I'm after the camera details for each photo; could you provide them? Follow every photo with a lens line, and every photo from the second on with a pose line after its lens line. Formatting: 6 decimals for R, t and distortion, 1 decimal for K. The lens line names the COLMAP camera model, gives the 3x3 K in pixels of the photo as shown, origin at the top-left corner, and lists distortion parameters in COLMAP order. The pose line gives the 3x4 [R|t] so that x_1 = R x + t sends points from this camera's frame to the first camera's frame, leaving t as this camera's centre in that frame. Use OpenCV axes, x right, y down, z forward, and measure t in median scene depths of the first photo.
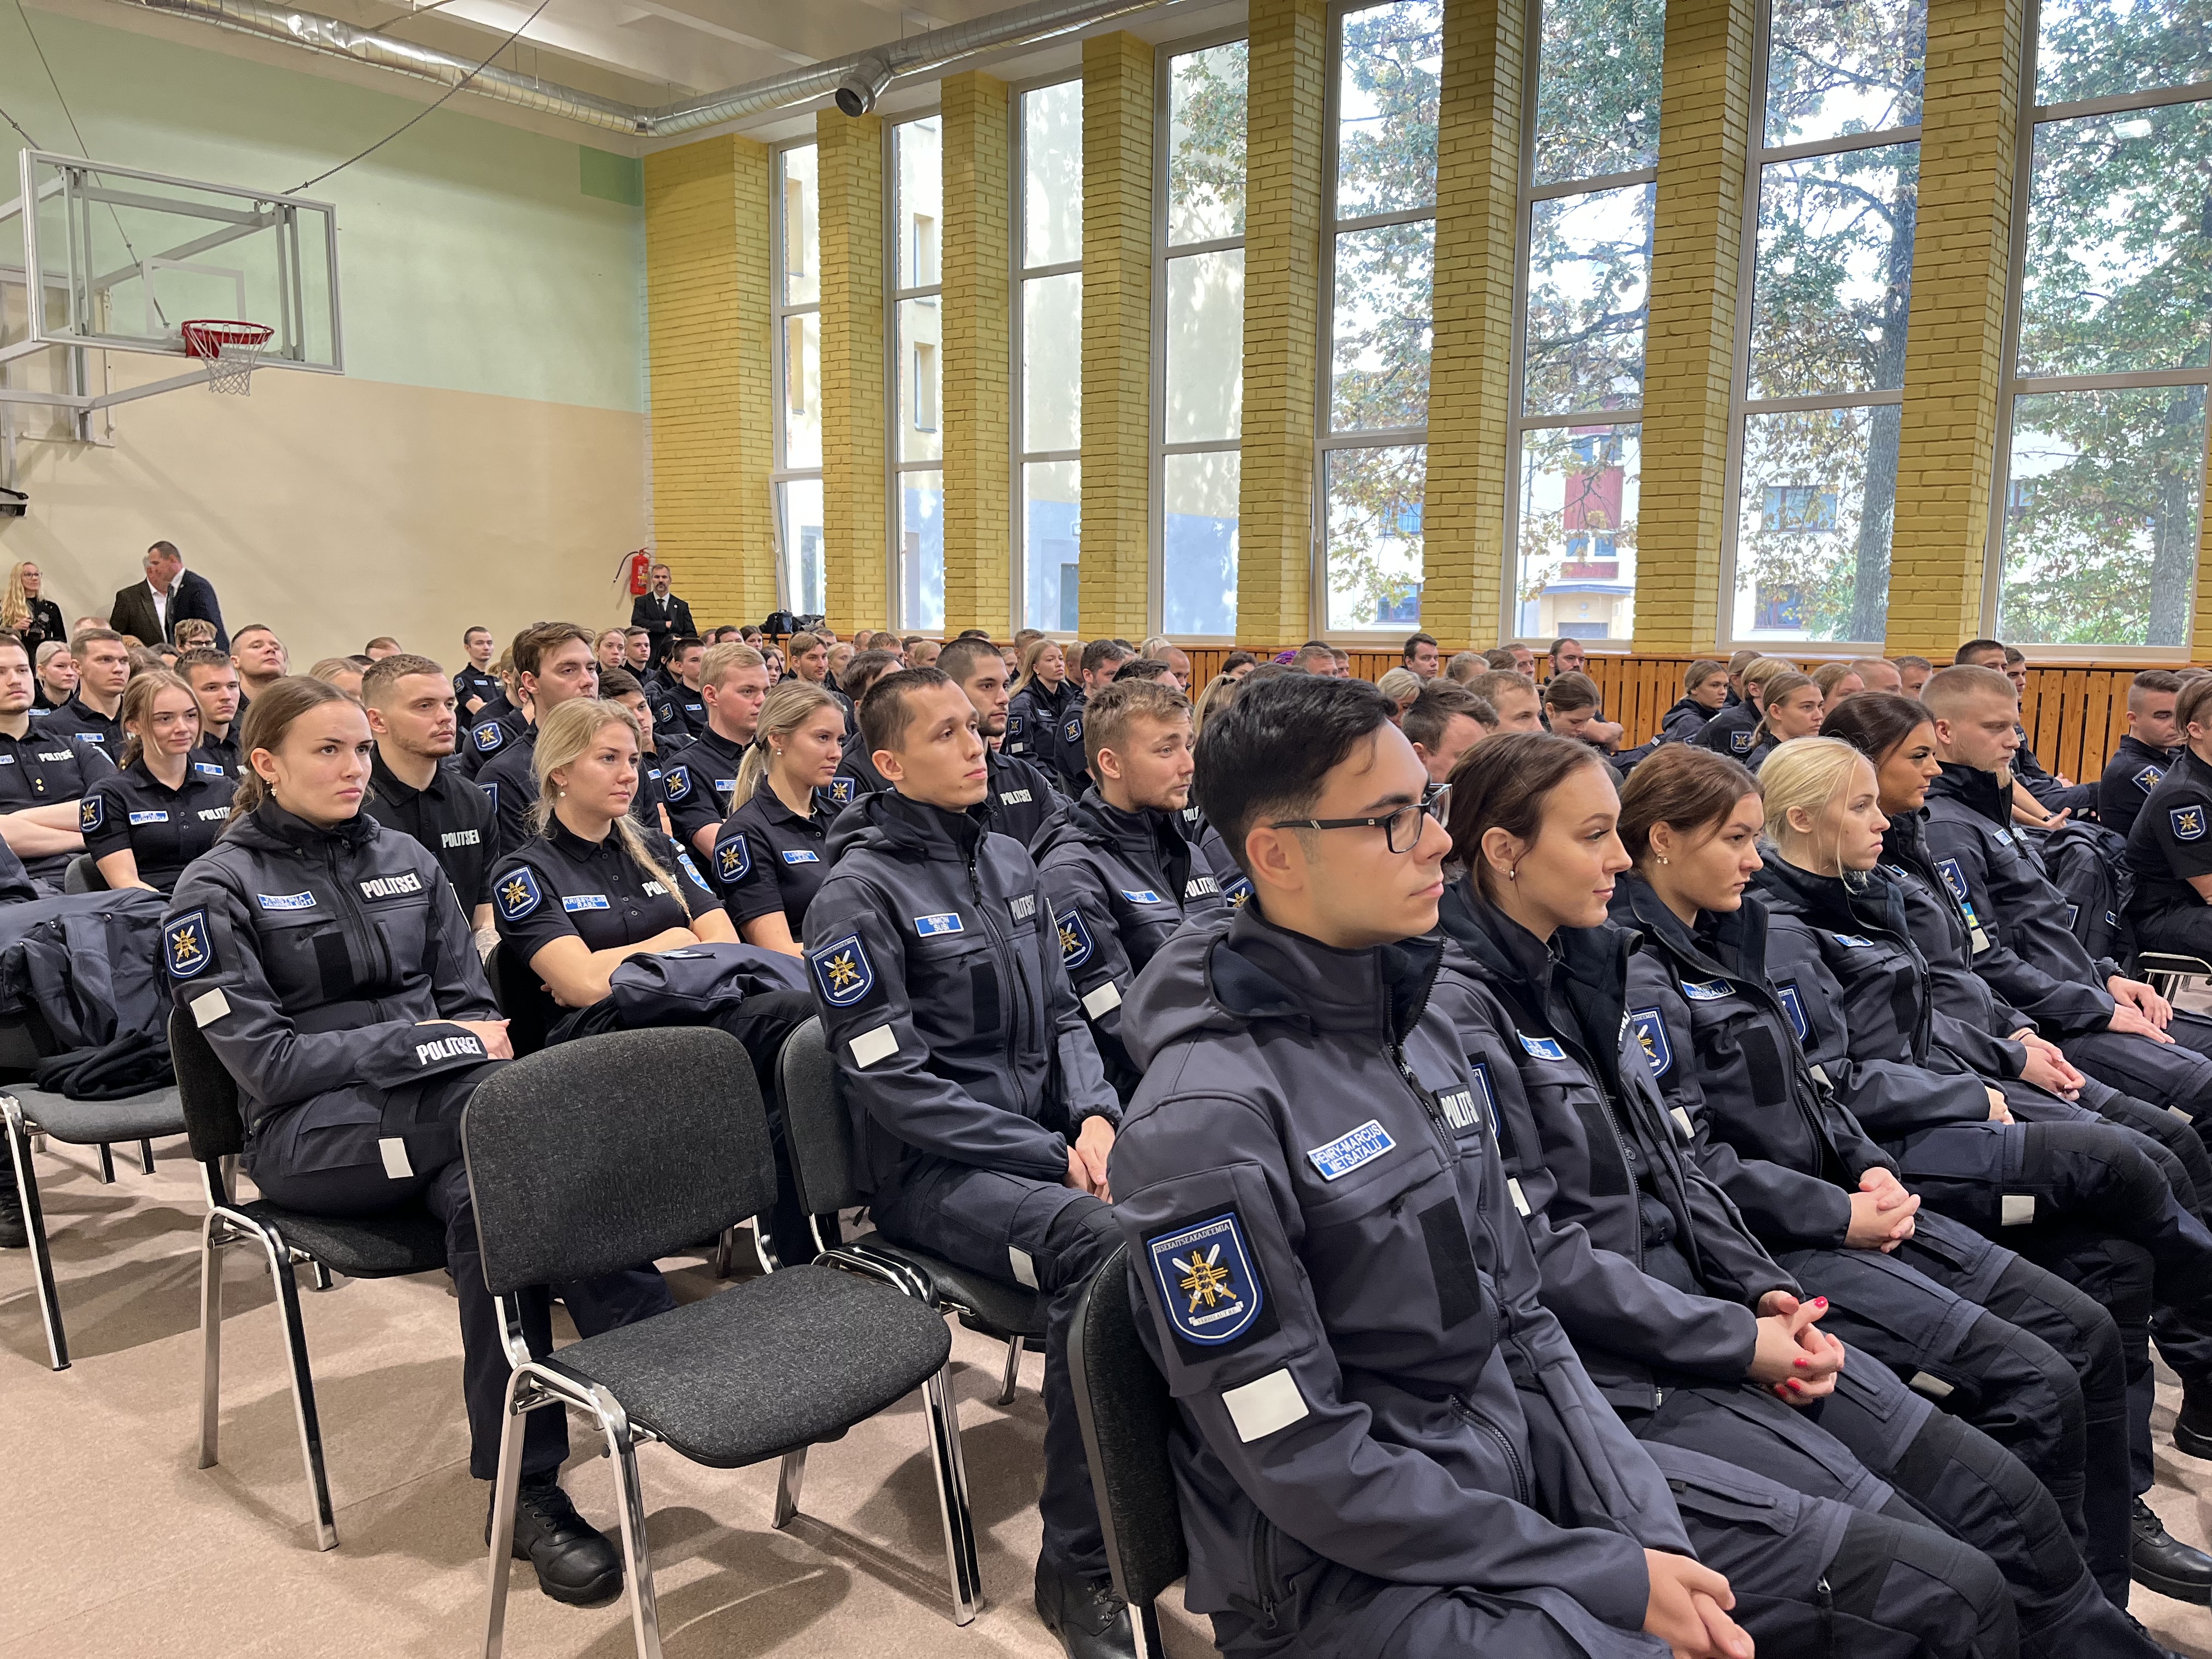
lens RADIAL K [[1696.6, 0, 1091.8], [0, 1696.6, 819.1], [0, 0, 1]] dist [0.043962, -0.028640]
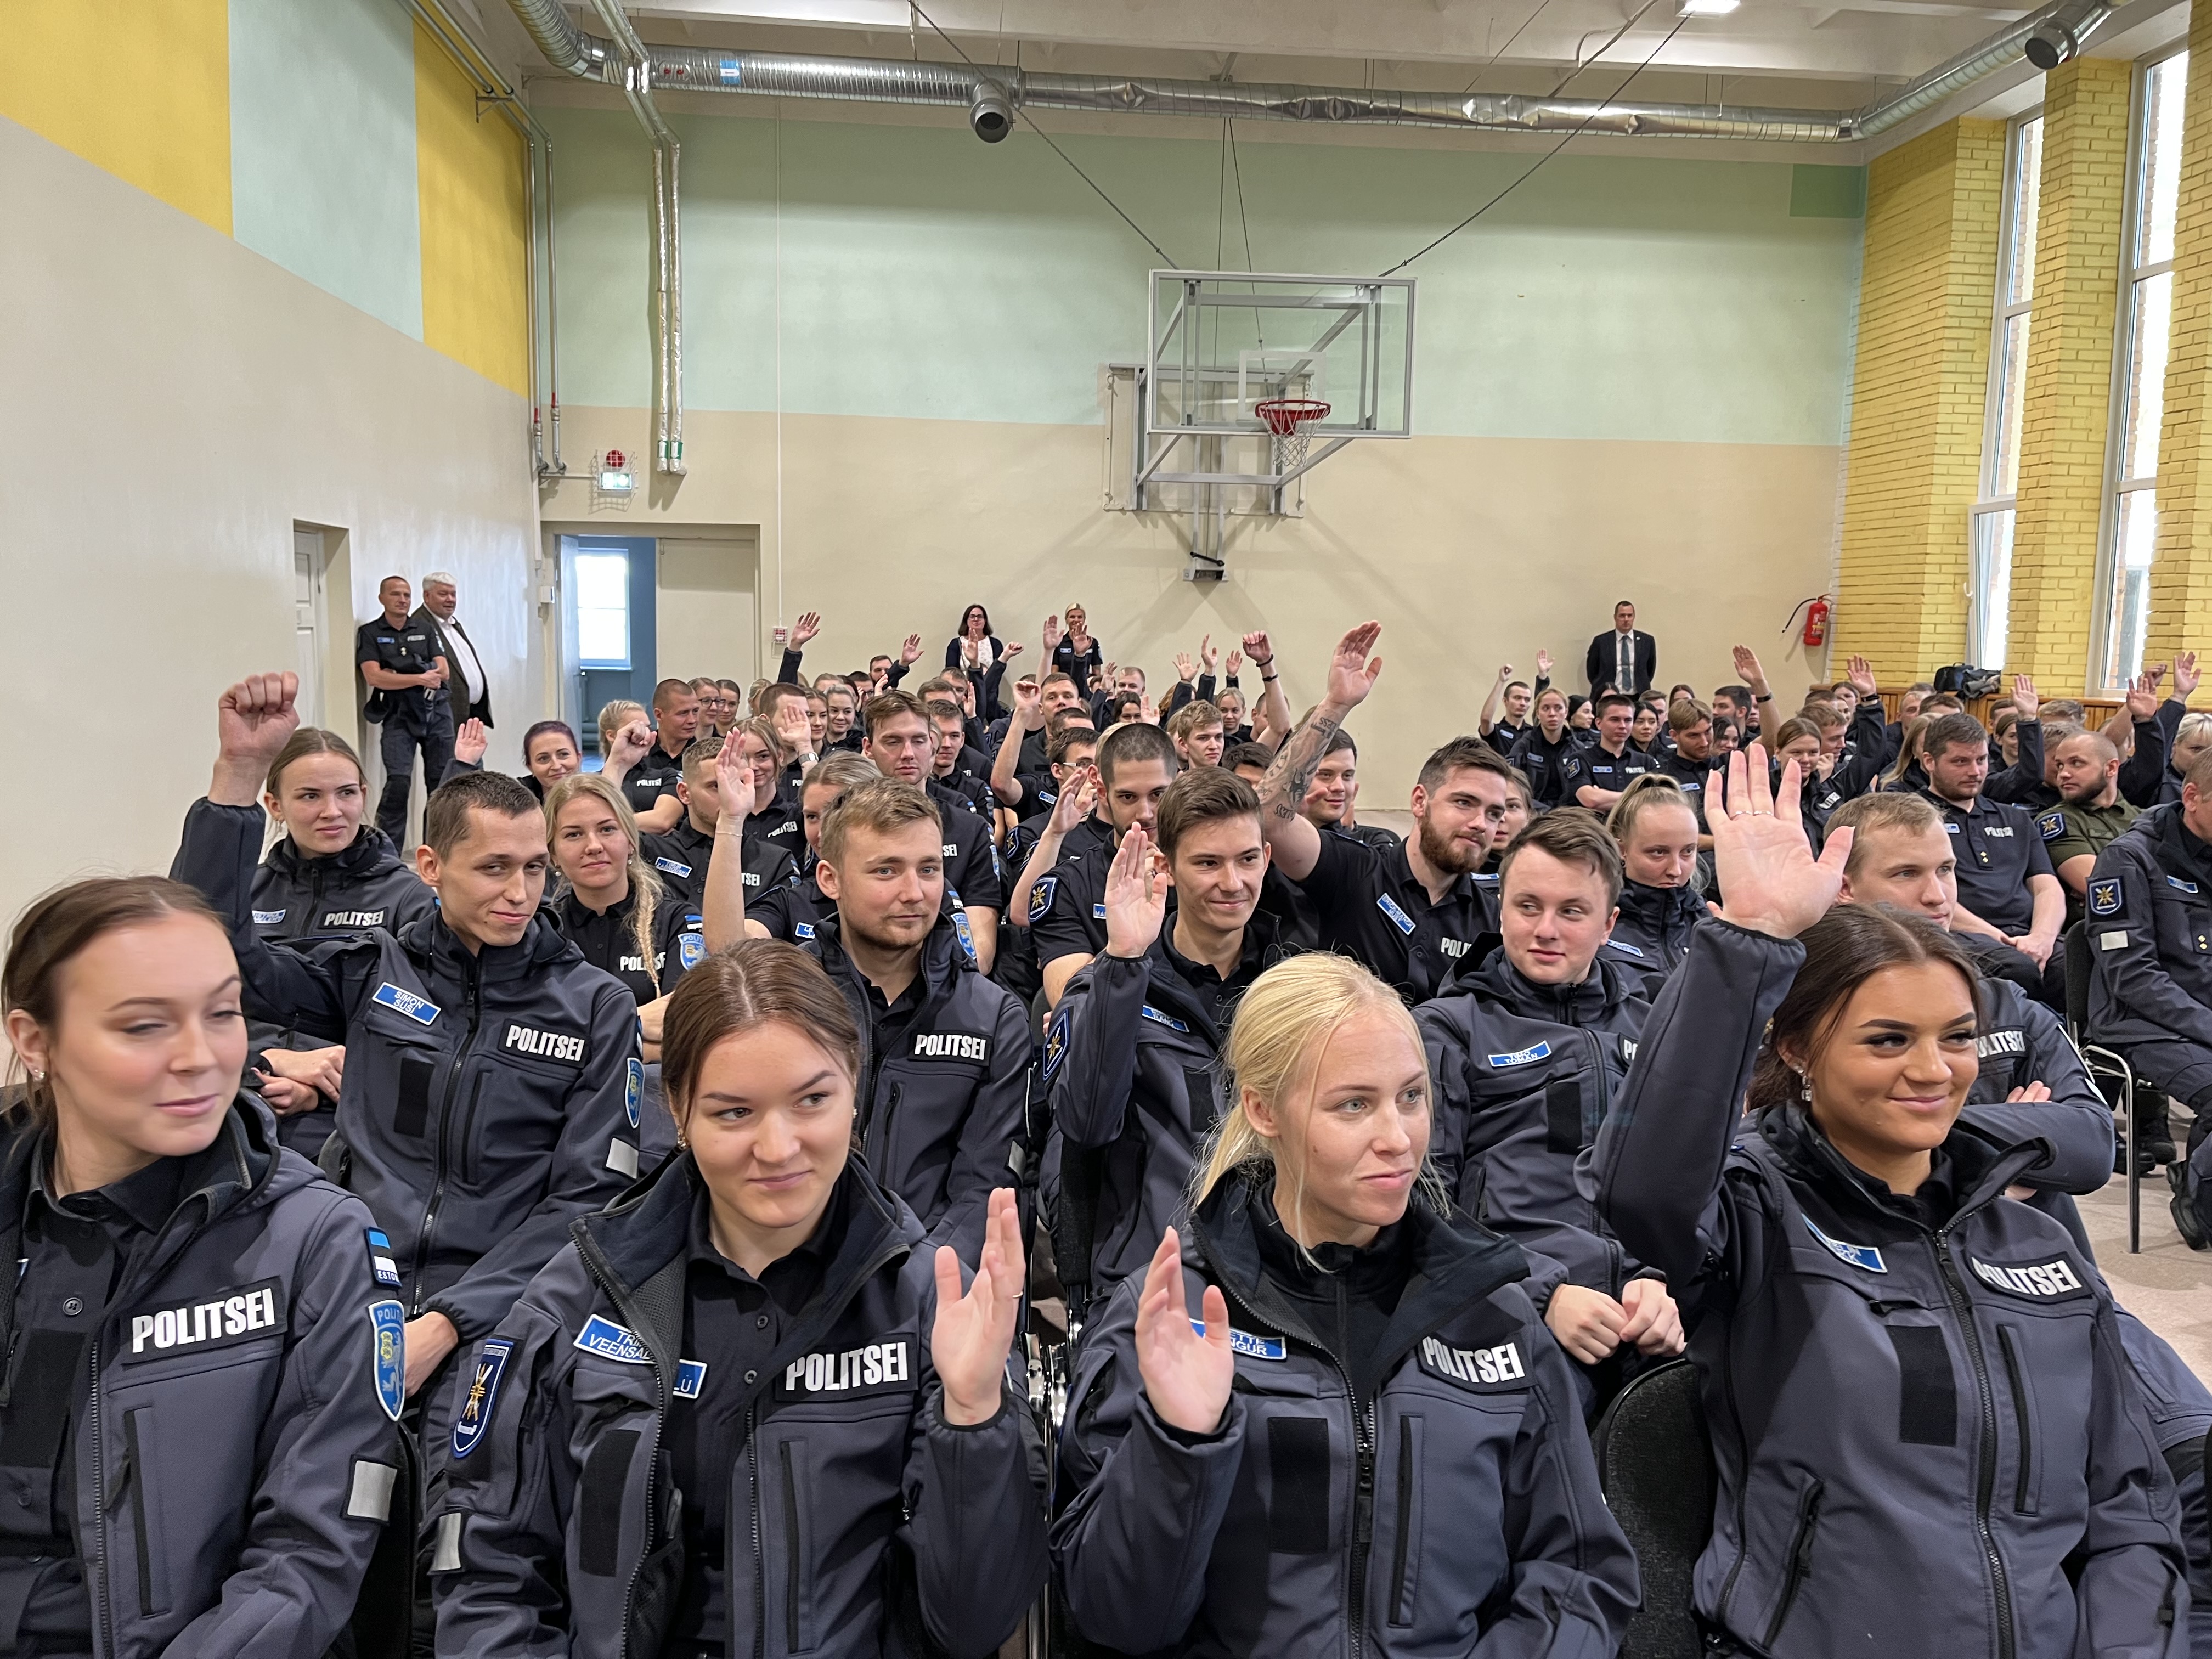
lens RADIAL K [[1696.6, 0, 1098.8], [0, 1696.6, 828.1], [0, 0, 1]] dist [0.043962, -0.028640]
pose [[0.709039, 0.080610, -0.700547, 0.123560], [-0.095677, 0.995255, 0.017685, -0.015435], [0.698649, 0.054487, 0.713387, 0.094876]]
